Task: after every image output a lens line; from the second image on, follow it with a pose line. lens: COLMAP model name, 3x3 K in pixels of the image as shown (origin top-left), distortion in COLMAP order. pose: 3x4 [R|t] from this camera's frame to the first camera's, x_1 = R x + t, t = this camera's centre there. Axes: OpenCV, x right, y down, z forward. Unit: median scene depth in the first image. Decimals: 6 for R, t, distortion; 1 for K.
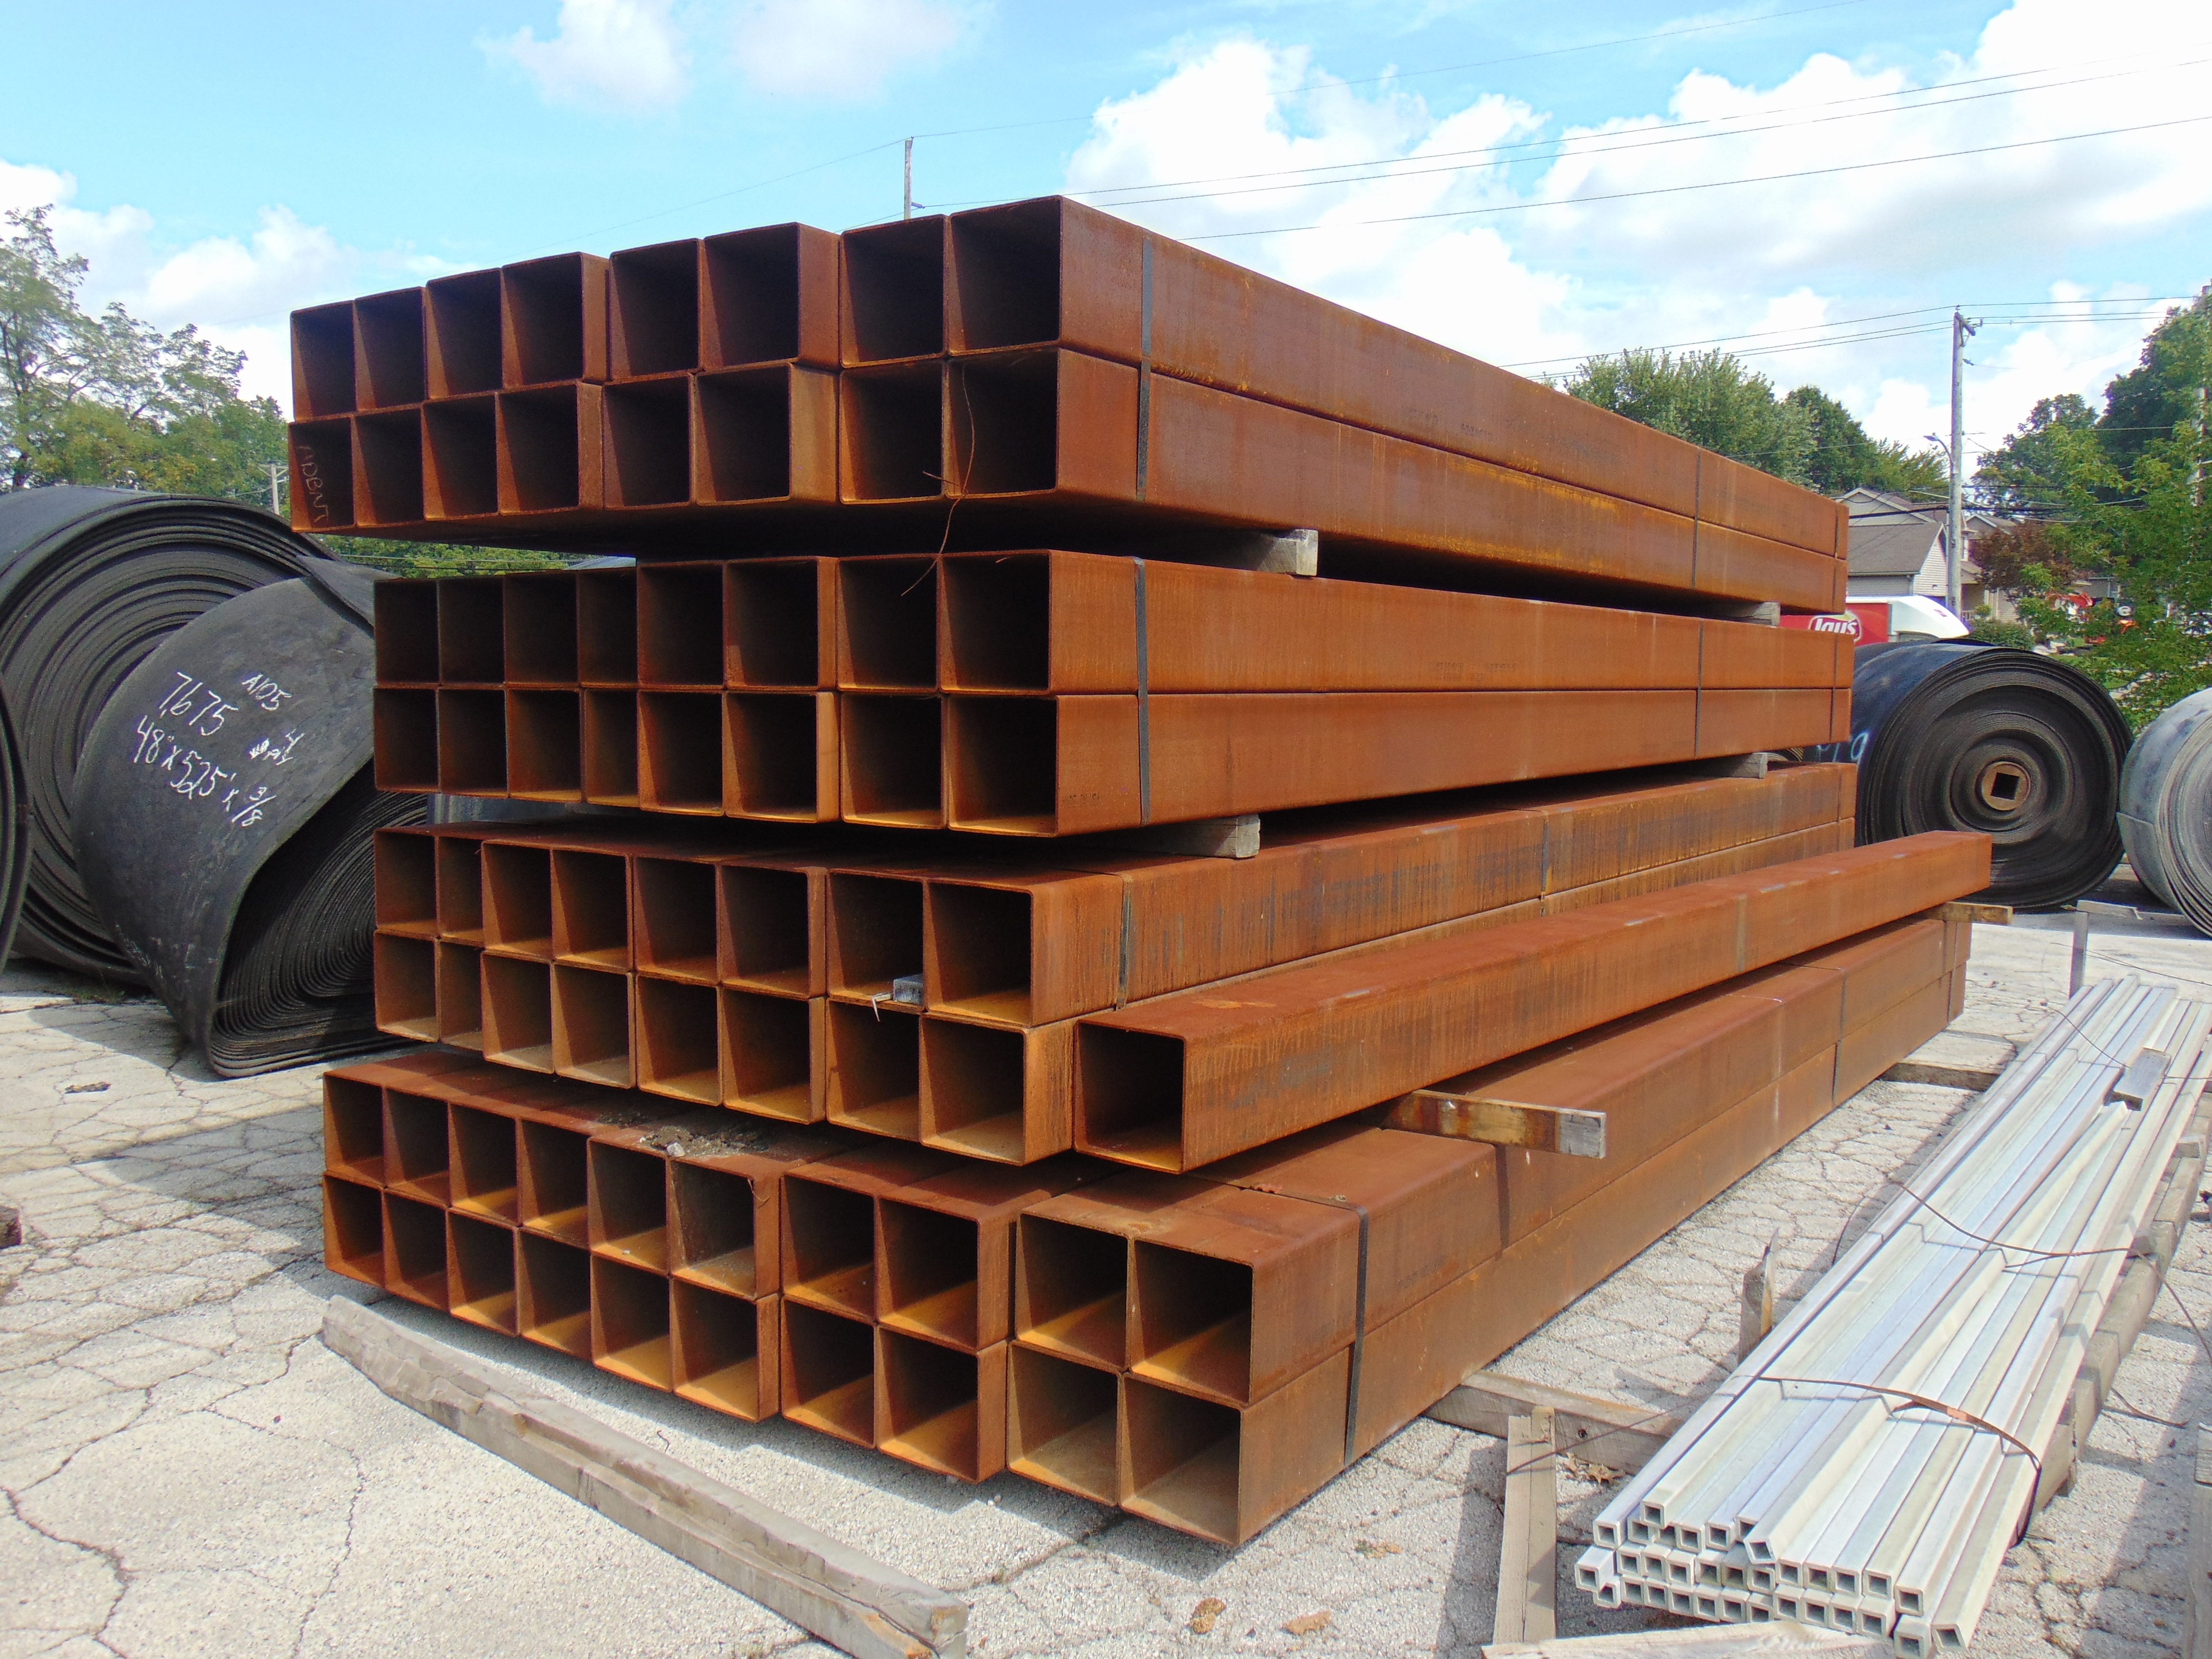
lens RADIAL K [[1739.1, 0, 1082.3], [0, 1739.1, 838.9], [0, 0, 1]] dist [-0.023234, 0.054696]
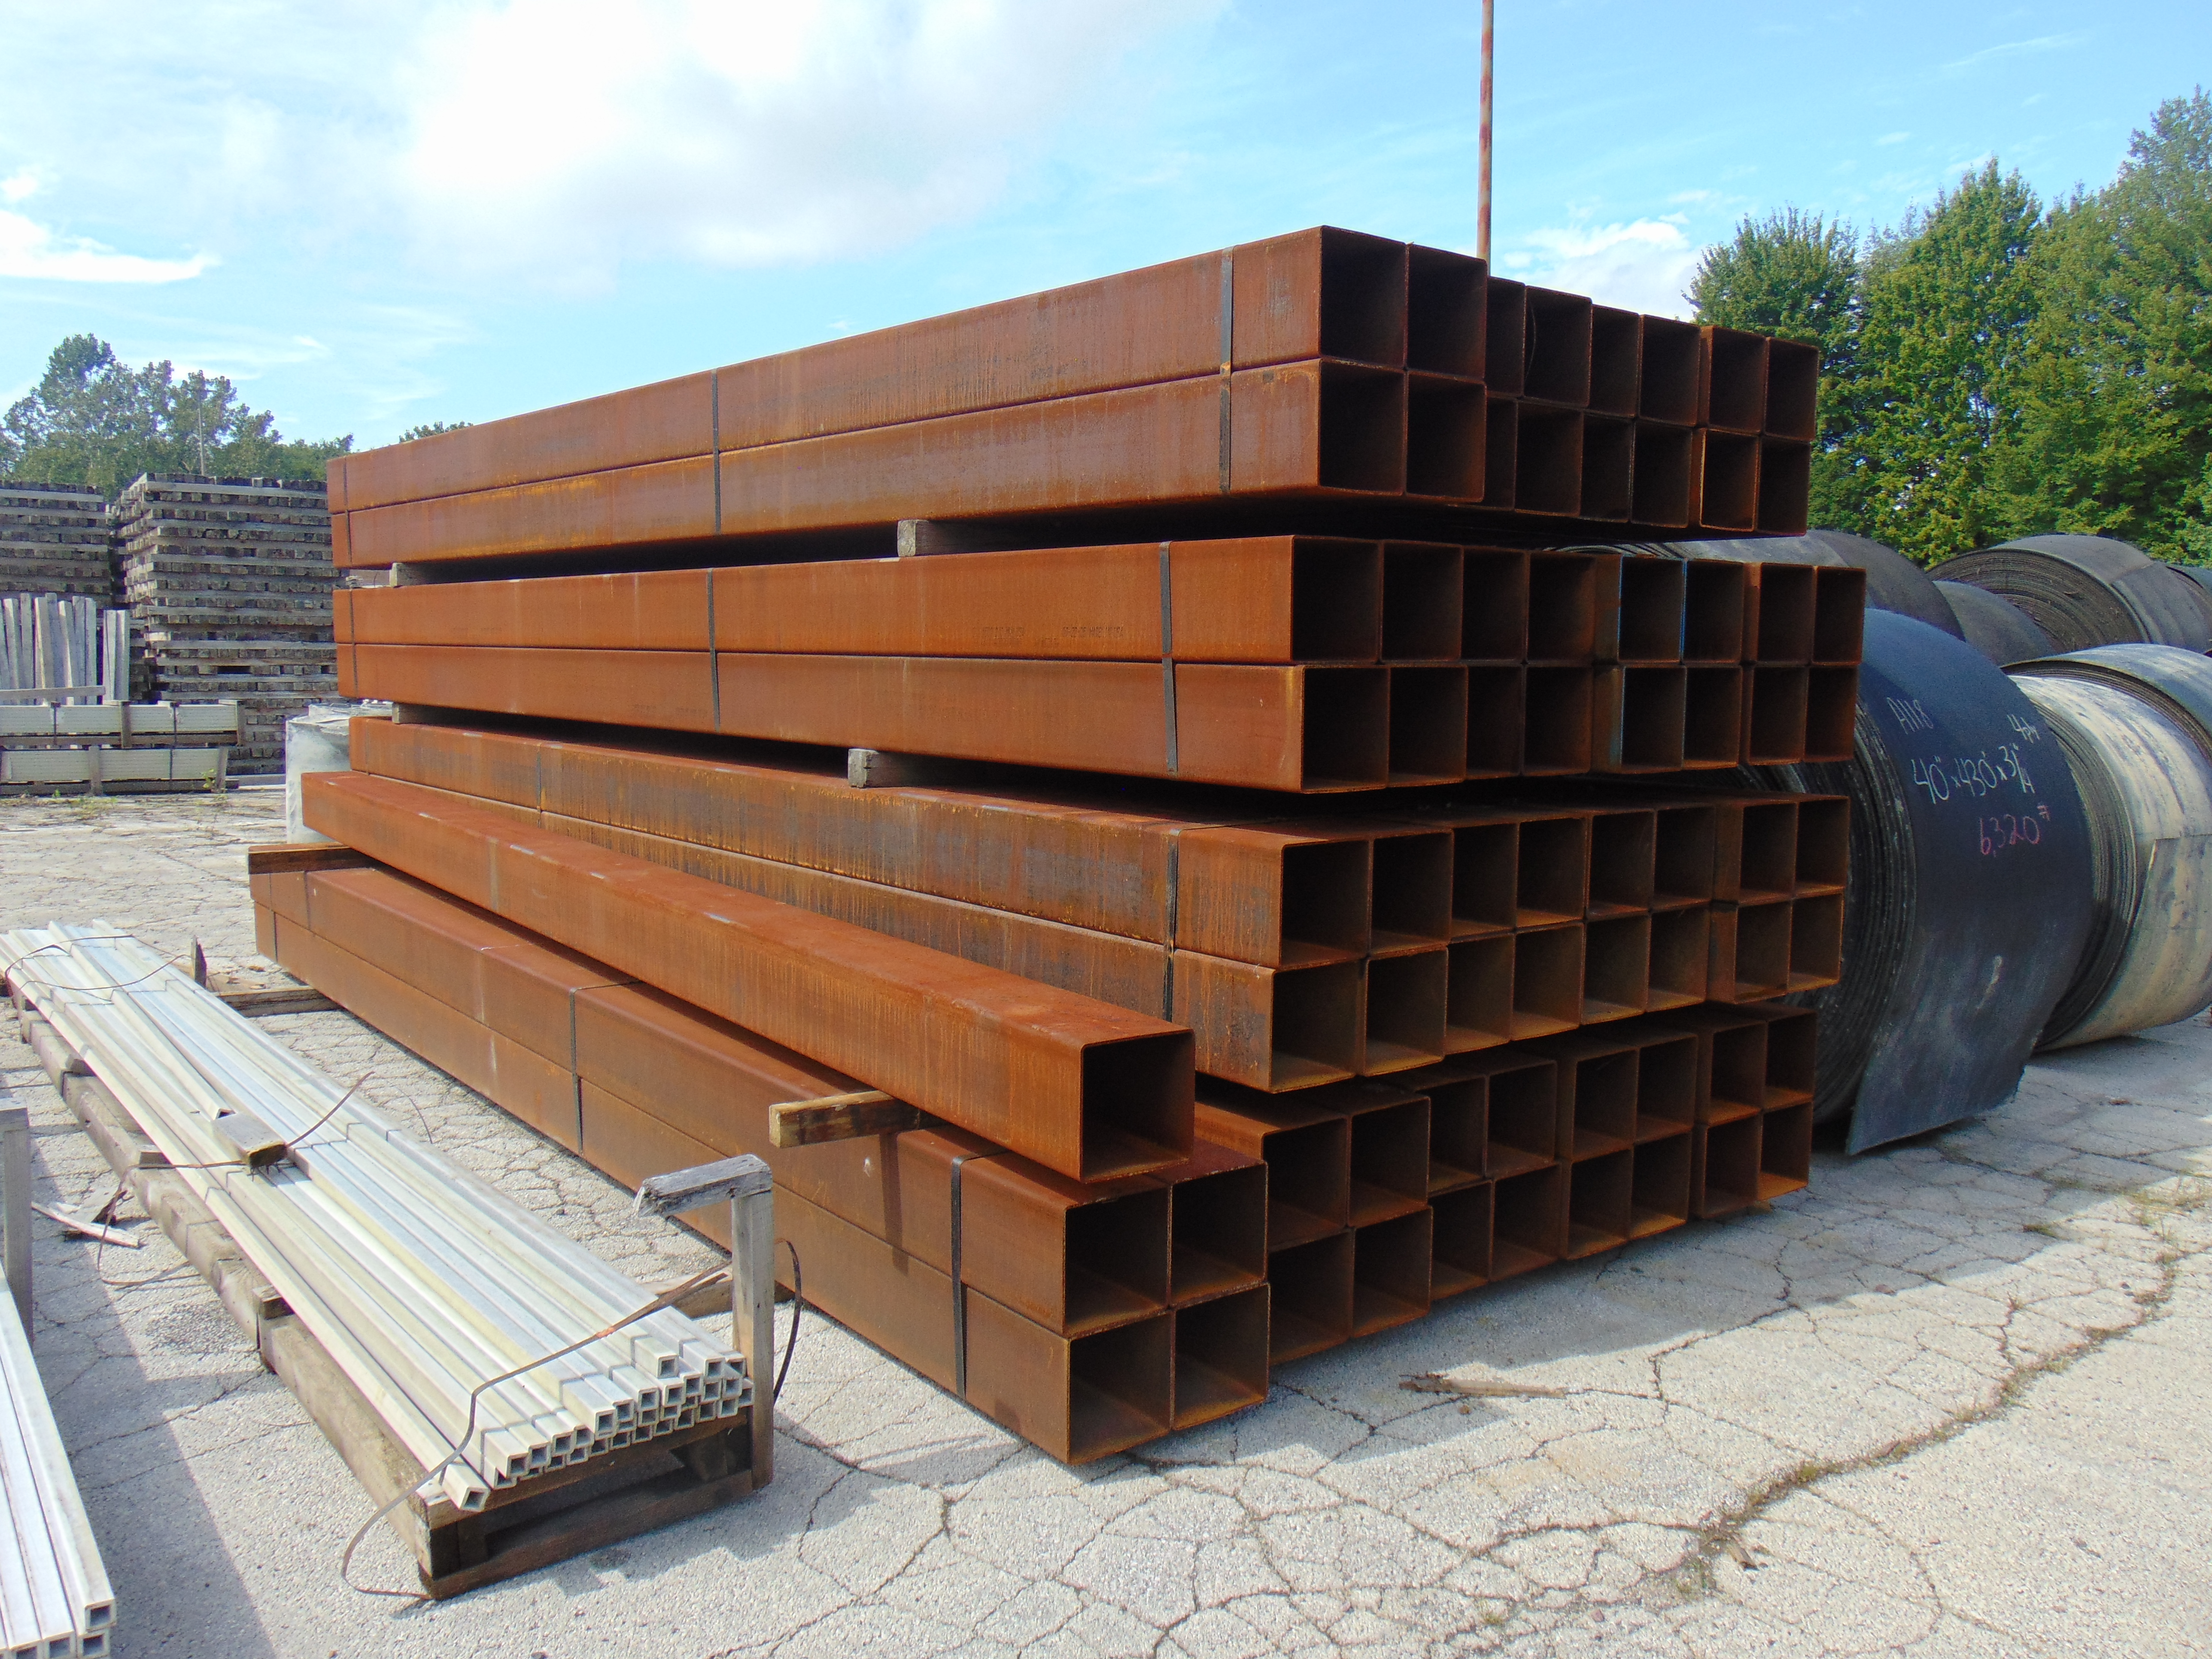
lens RADIAL K [[1772.0, 0, 1107.1], [0, 1772.0, 861.9], [0, 0, 1]] dist [0.004753, 0.016358]
pose [[-0.275661, 0.104029, -0.955609, 2.147959], [-0.106148, 0.984753, 0.137822, -0.234302], [0.955376, 0.139428, -0.260415, 2.672084]]
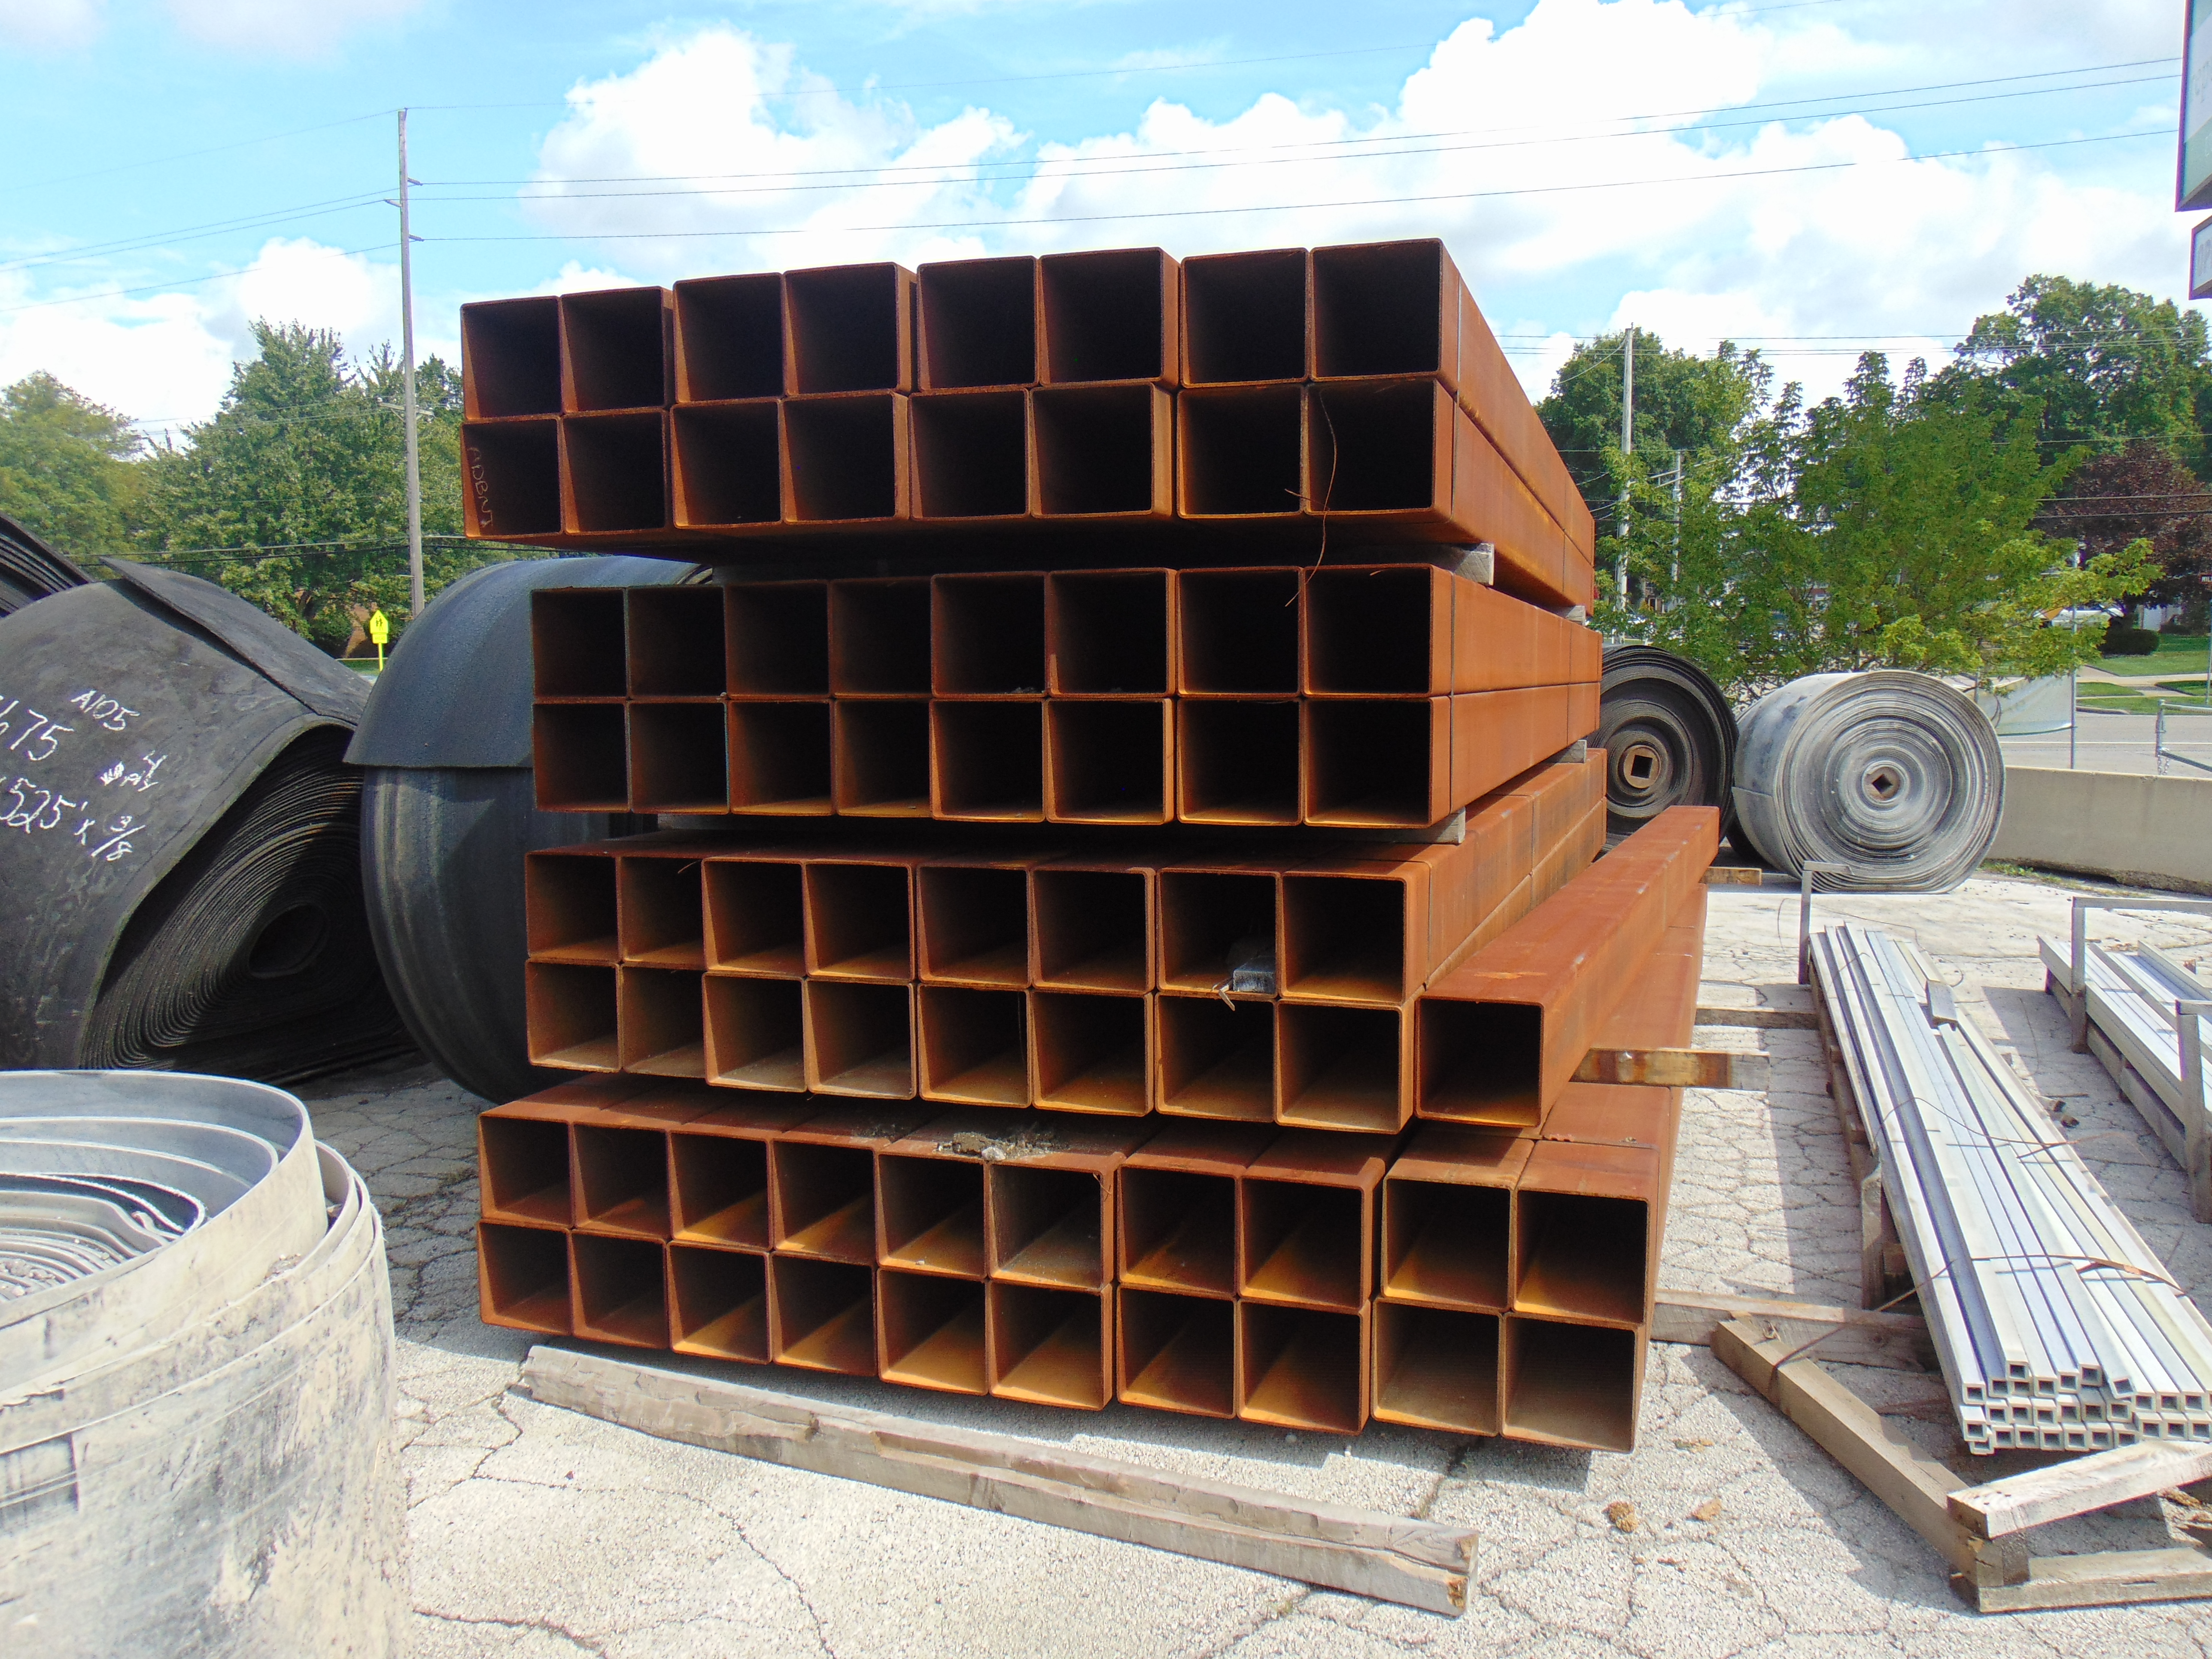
lens RADIAL K [[1739.1, 0, 1082.3], [0, 1739.1, 838.9], [0, 0, 1]] dist [-0.023234, 0.054696]
pose [[0.961950, -0.037664, 0.270617, -0.446274], [0.037903, 0.999272, 0.004347, -0.006510], [-0.270584, 0.006075, 0.962677, 0.010718]]
